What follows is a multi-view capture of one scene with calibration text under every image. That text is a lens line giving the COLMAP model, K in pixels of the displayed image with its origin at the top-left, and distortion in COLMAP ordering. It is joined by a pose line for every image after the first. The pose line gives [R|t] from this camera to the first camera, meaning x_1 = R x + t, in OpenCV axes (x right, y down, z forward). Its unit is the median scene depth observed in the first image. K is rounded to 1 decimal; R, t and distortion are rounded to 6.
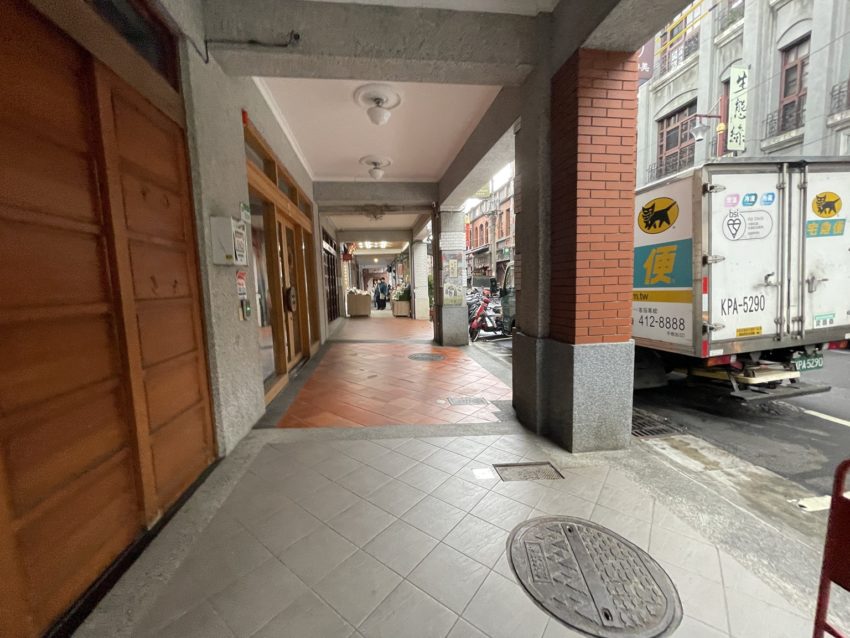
lens RADIAL K [[345.1, 0, 425.0], [0, 345.1, 319.0], [0, 0, 1]] dist [0.000267, 0.000047]
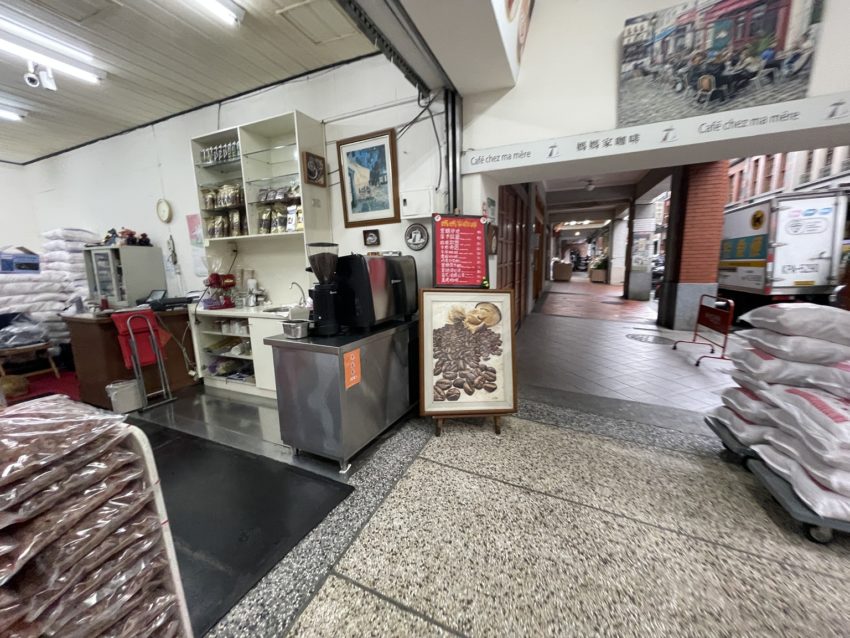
lens RADIAL K [[345.1, 0, 425.0], [0, 345.1, 319.0], [0, 0, 1]] dist [0.000267, 0.000047]
pose [[0.862429, 0.095559, -0.497076, 0.046909], [-0.053079, 0.993677, 0.098934, 0.062262], [0.503388, -0.058939, 0.862048, -0.678854]]
